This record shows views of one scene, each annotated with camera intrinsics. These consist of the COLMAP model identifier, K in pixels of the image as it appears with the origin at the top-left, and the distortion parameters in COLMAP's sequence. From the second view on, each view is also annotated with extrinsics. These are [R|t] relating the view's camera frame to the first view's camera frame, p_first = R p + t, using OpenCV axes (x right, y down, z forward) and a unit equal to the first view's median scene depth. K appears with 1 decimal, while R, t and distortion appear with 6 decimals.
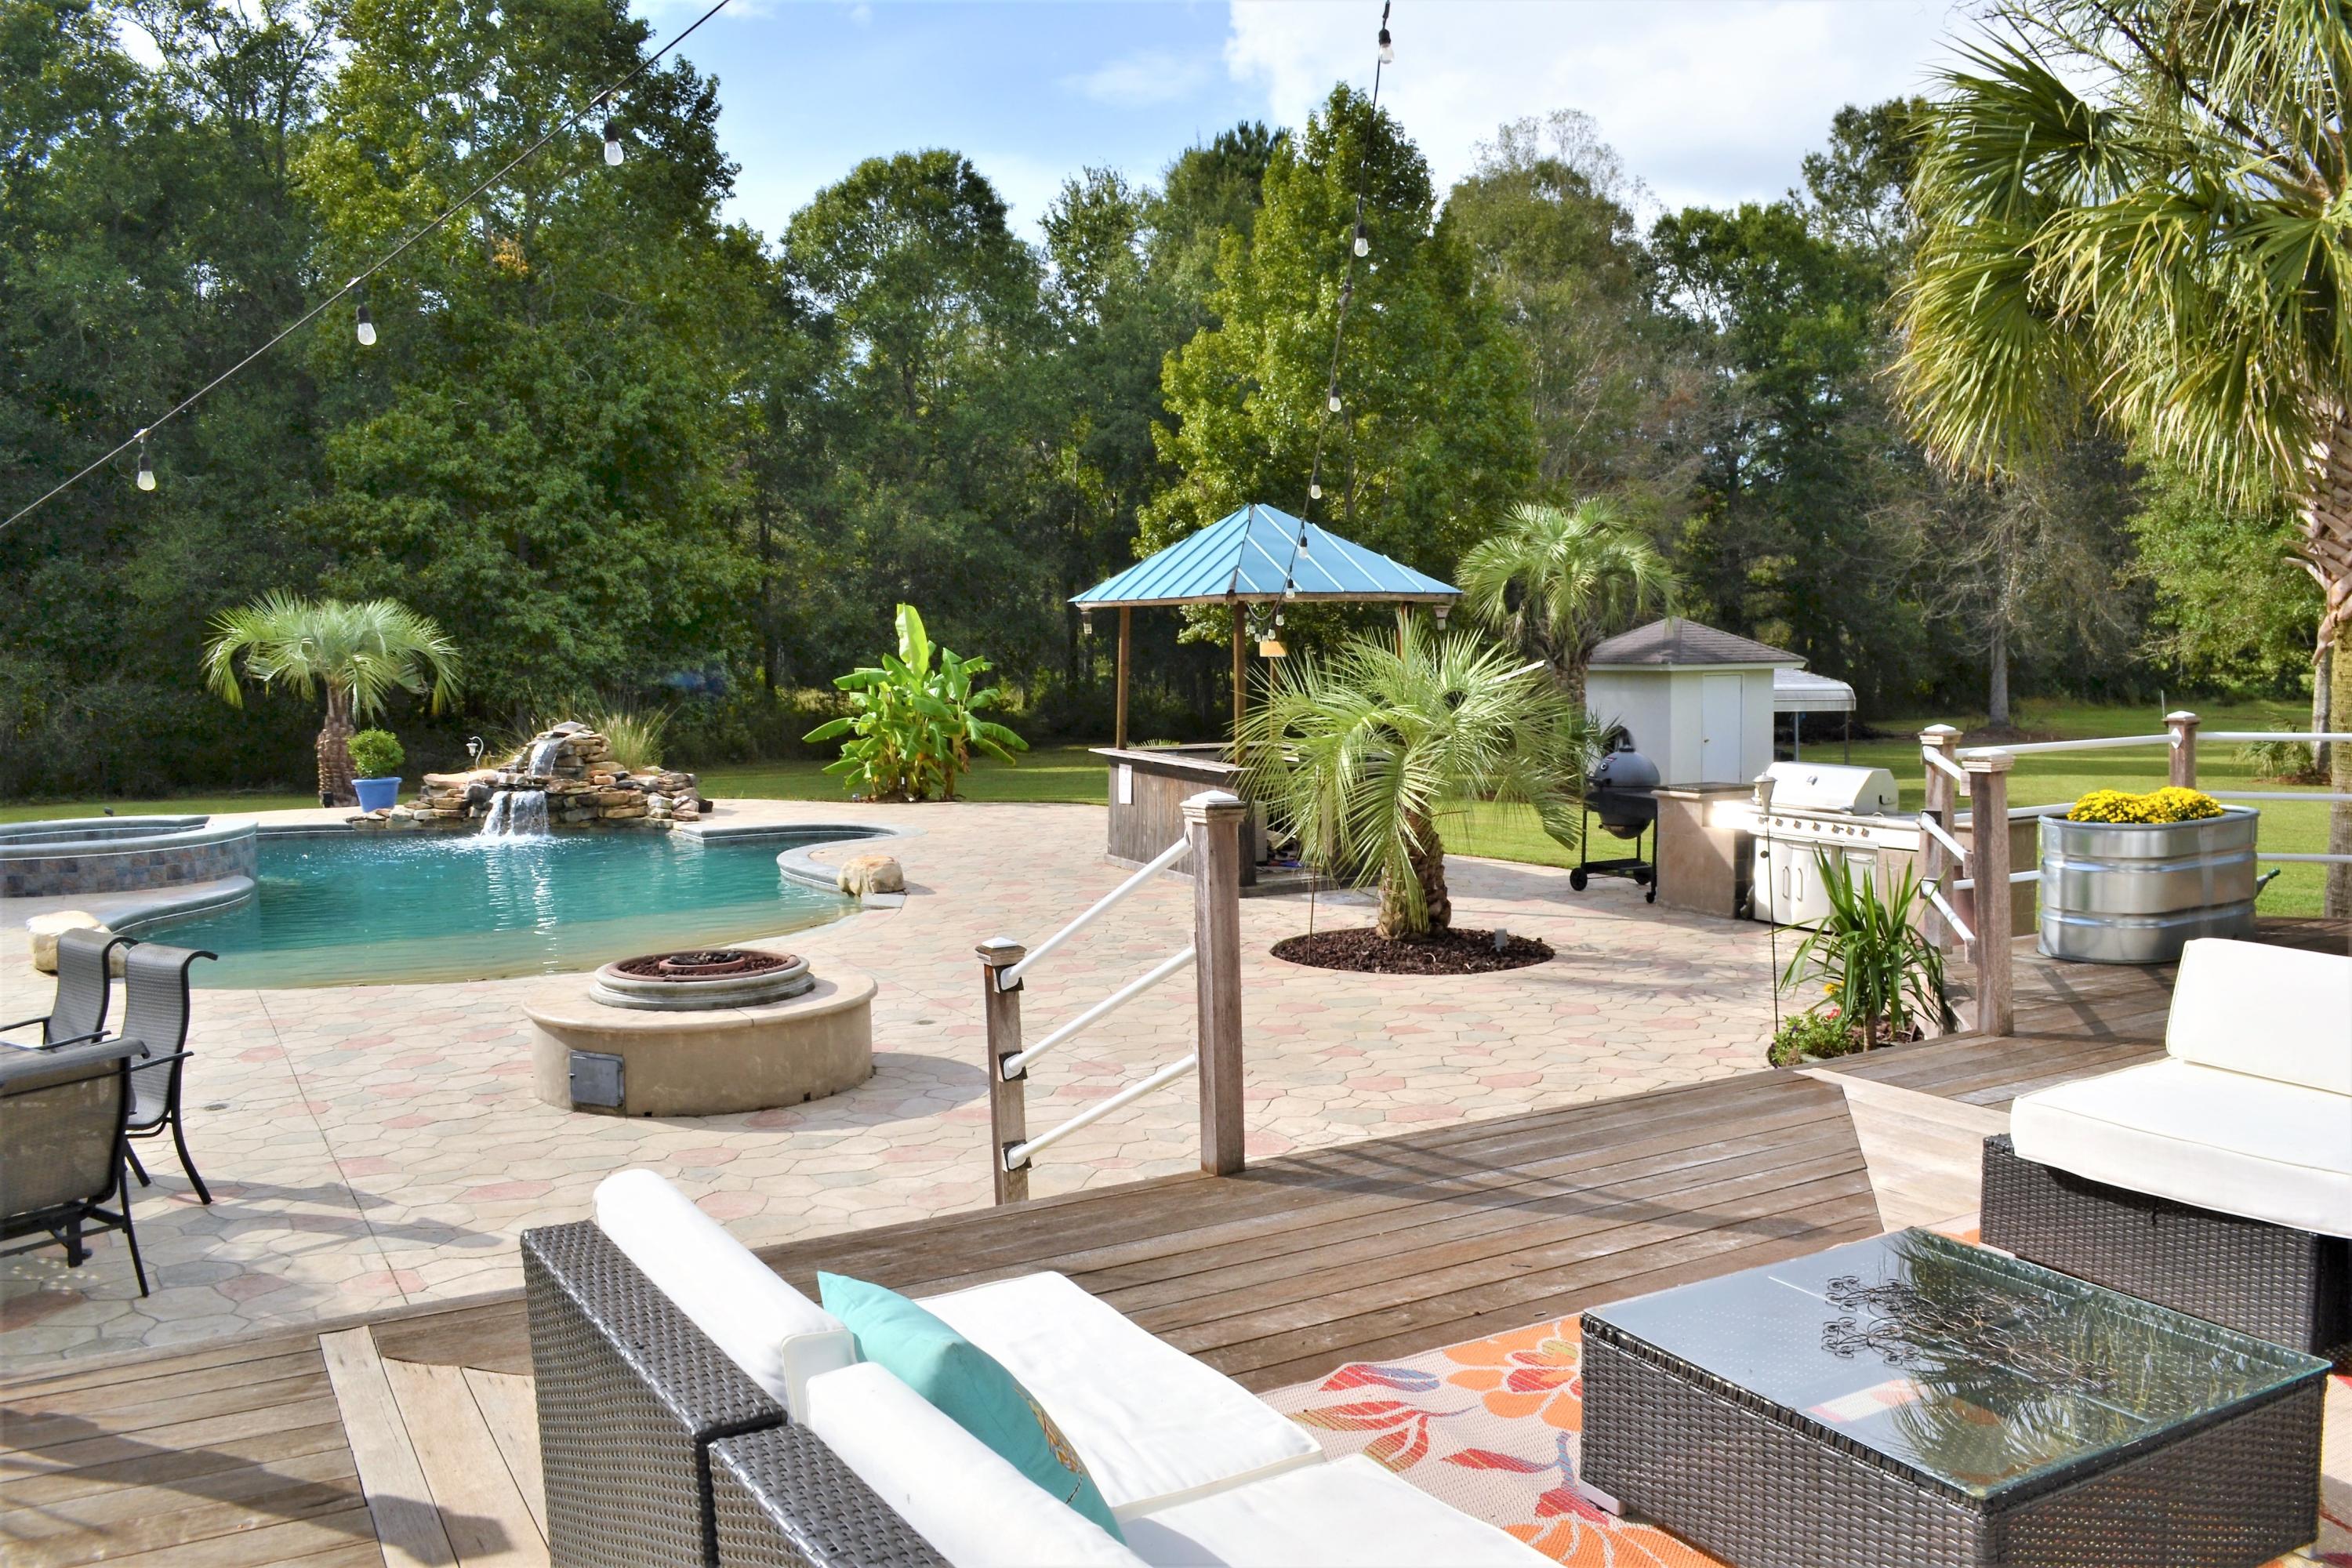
lens RADIAL K [[1896.6, 0, 1184.0], [0, 1896.6, 706.0], [0, 0, 1]] dist [-0.076054, -0.004627]
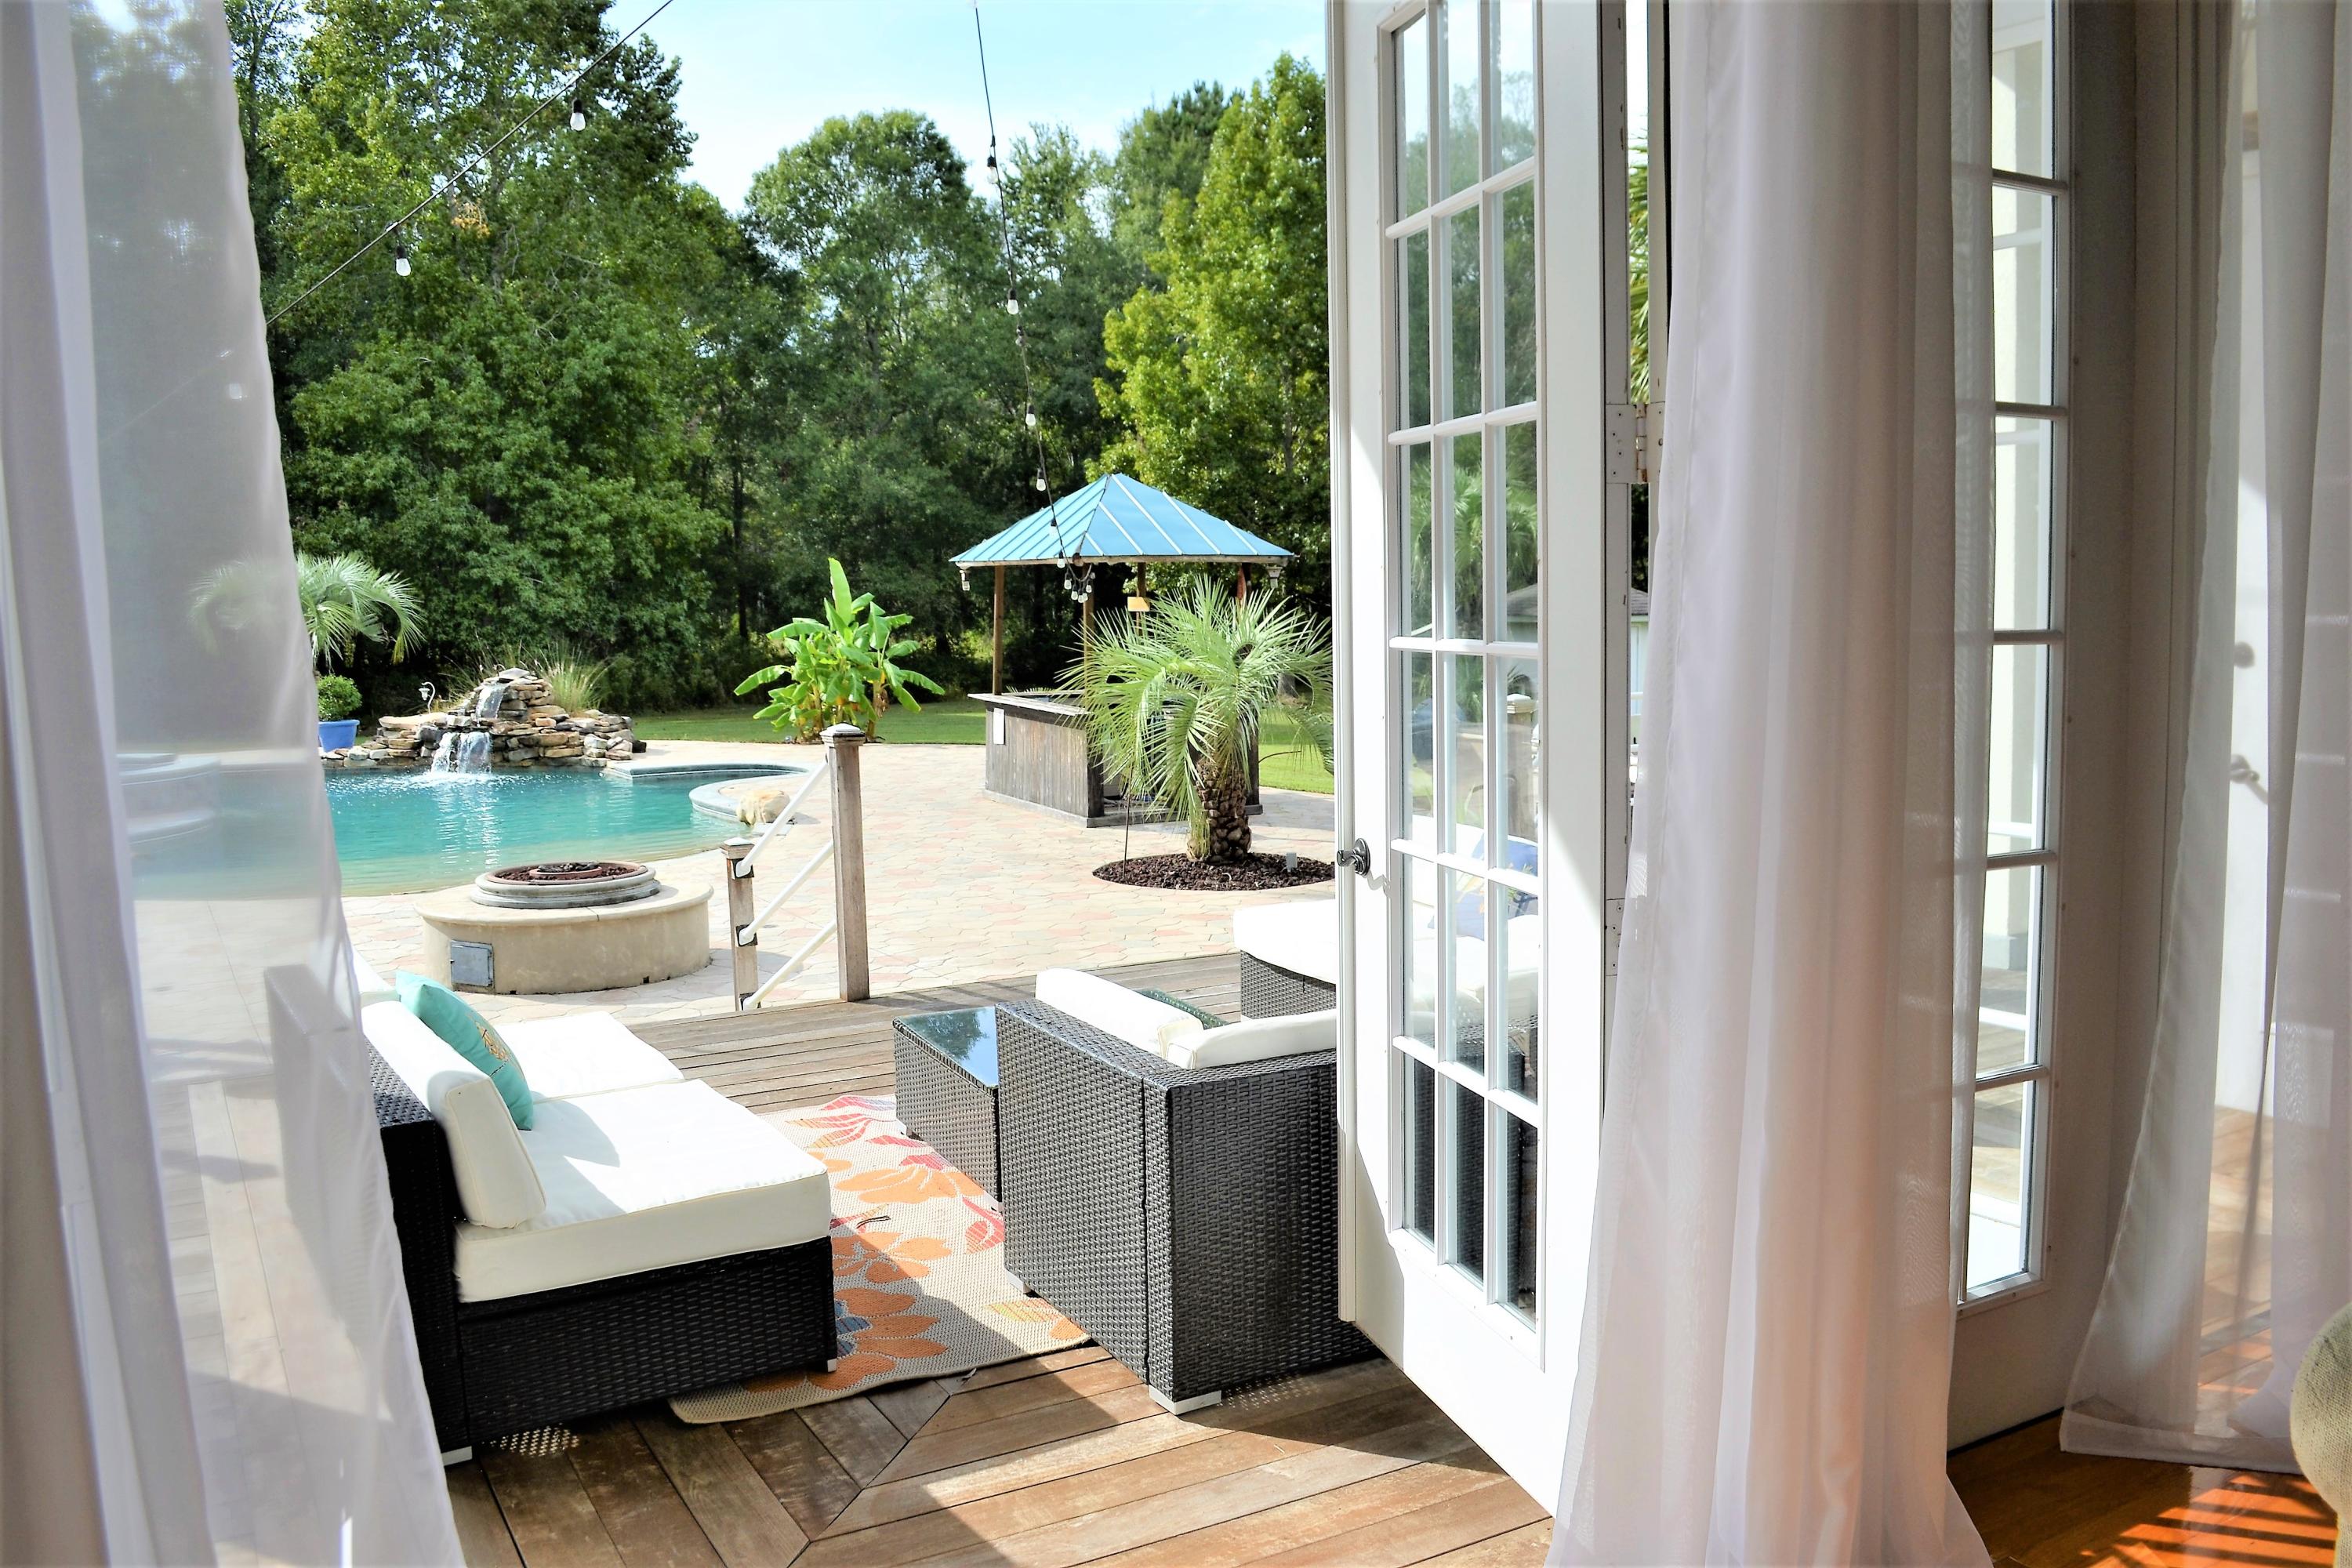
lens RADIAL K [[1885.5, 0, 1178.6], [0, 1885.5, 724.6], [0, 0, 1]] dist [-0.073164, 0.006813]
pose [[0.999990, 0.003160, 0.003312, 0.049313], [-0.003283, 0.999278, 0.037862, -0.001378], [-0.003190, -0.037872, 0.999277, -0.071324]]
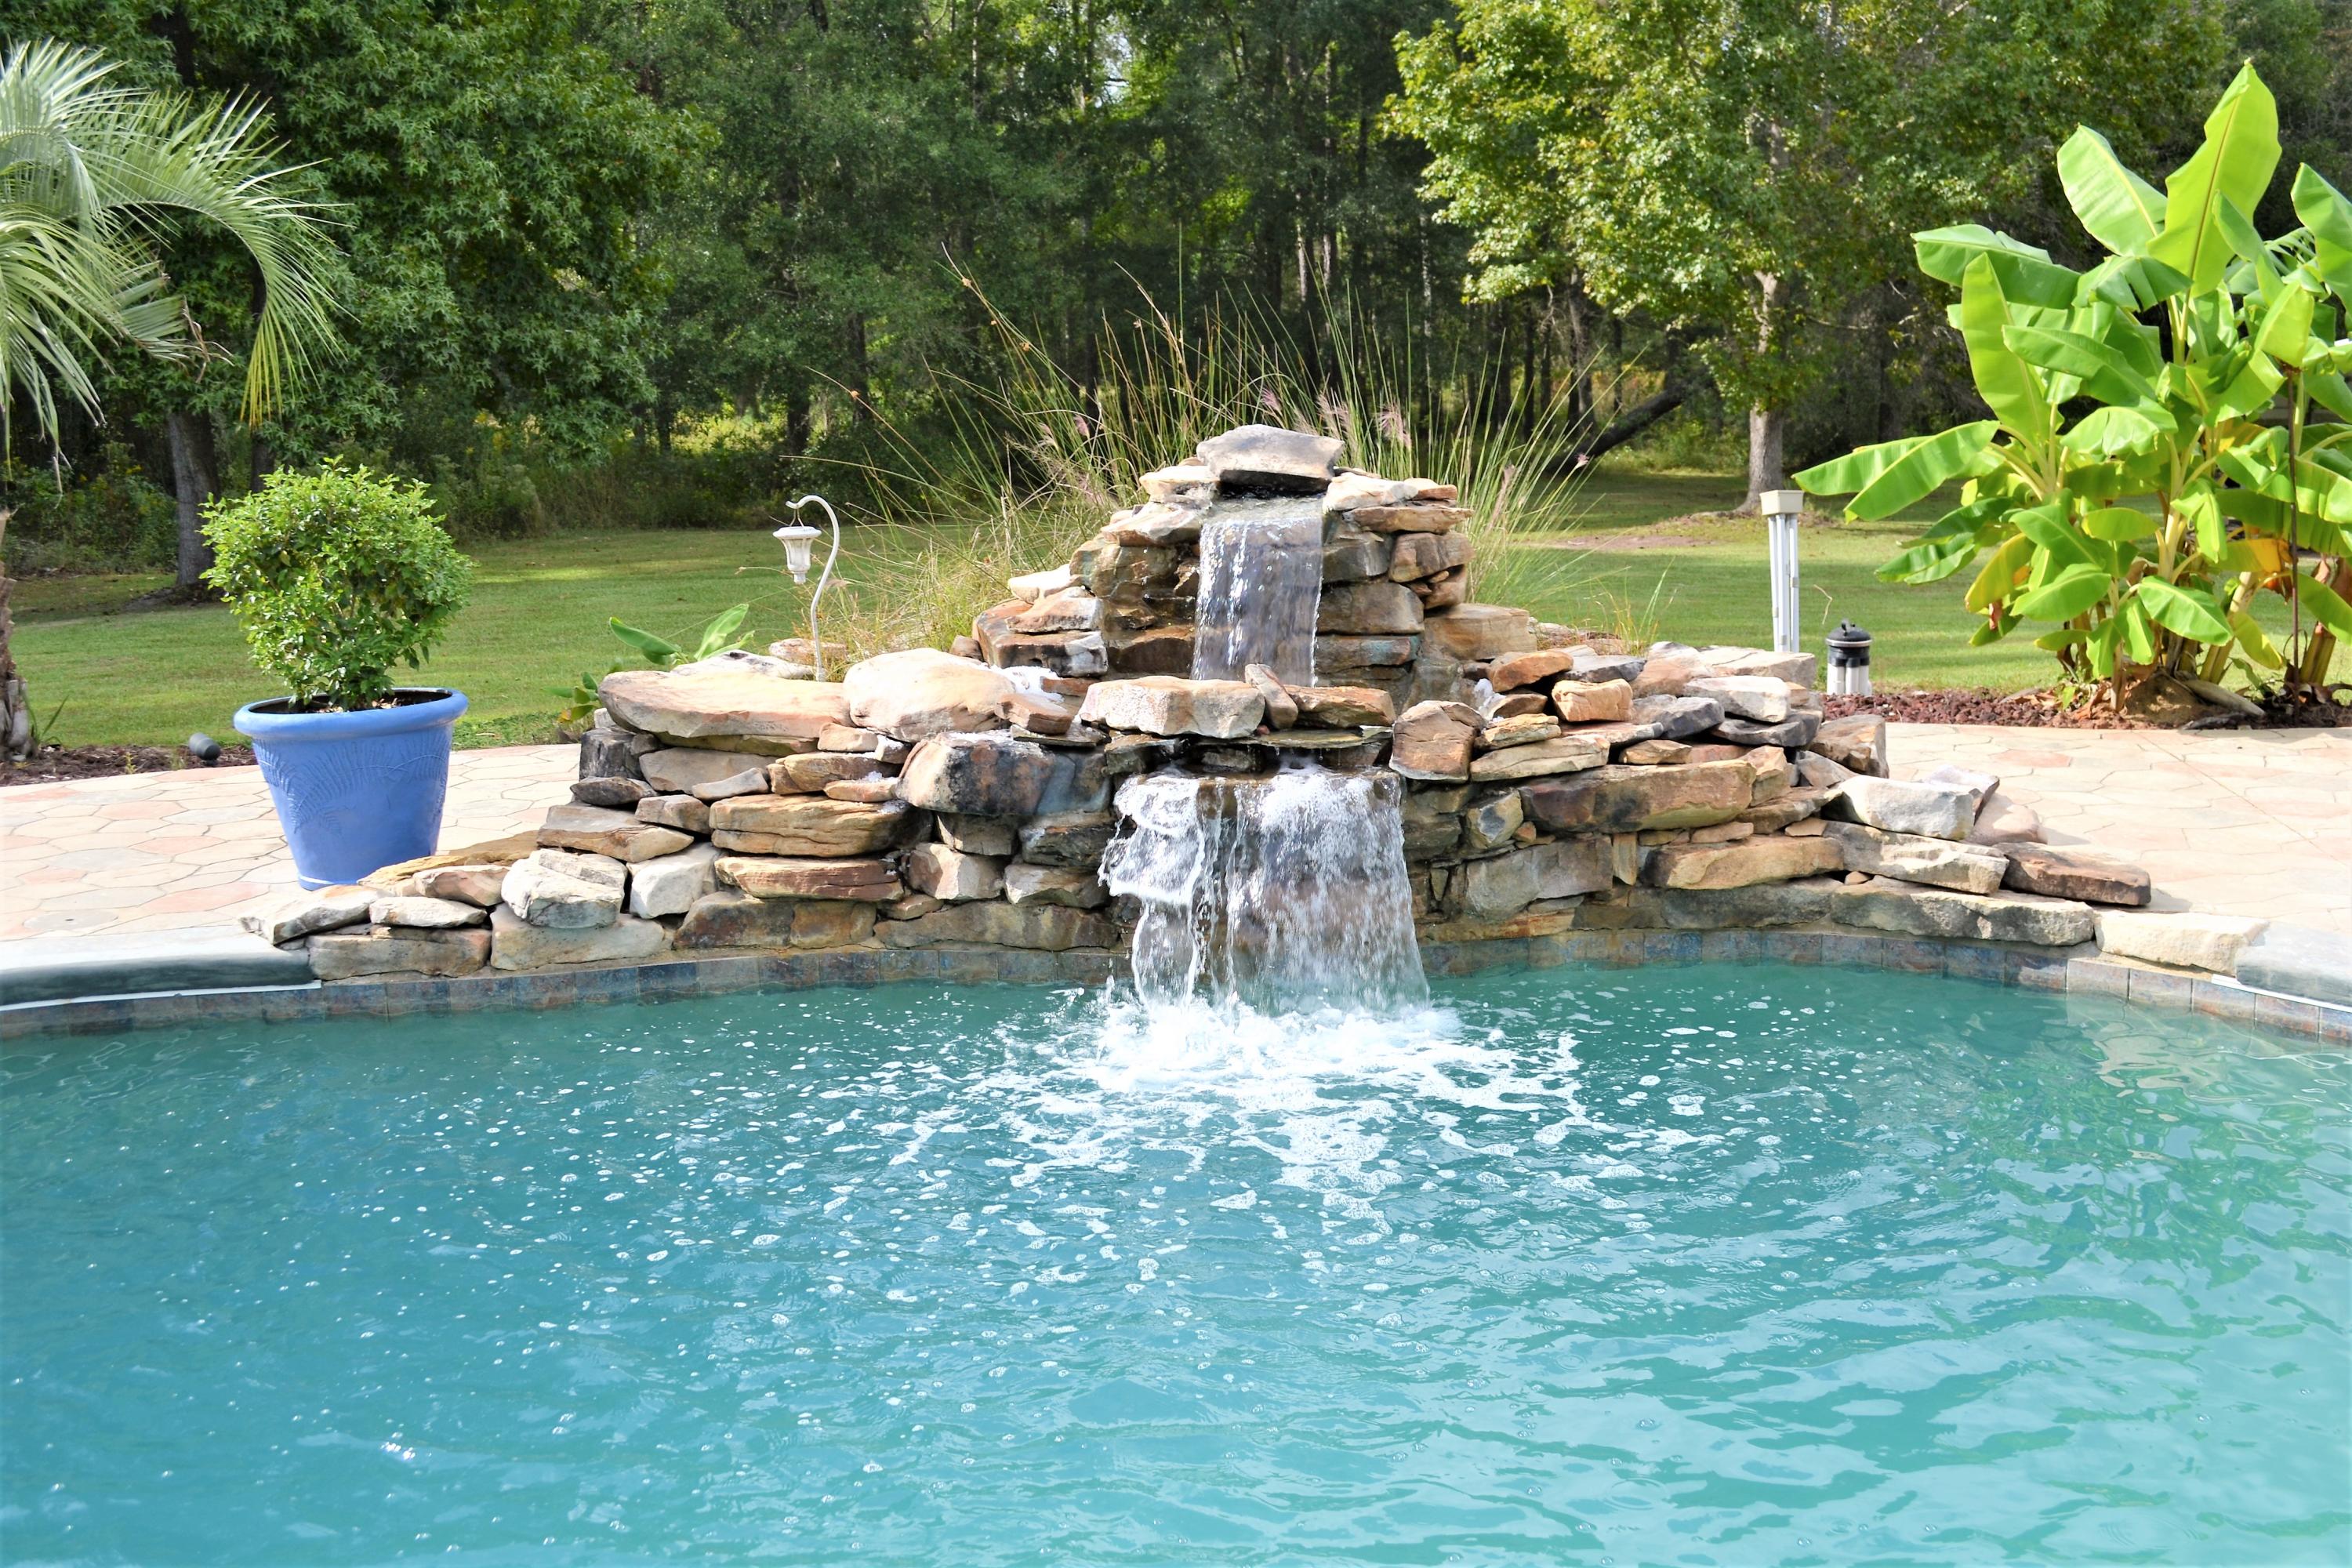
lens RADIAL K [[2527.5, 0, 1347.9], [0, 2527.5, 783.7], [0, 0, 1]] dist [-0.085491, -0.030922]
pose [[0.983083, -0.022632, 0.181758, -0.355518], [-0.001966, 0.990975, 0.134029, 0.010066], [-0.183151, -0.132119, 0.974167, 0.673015]]
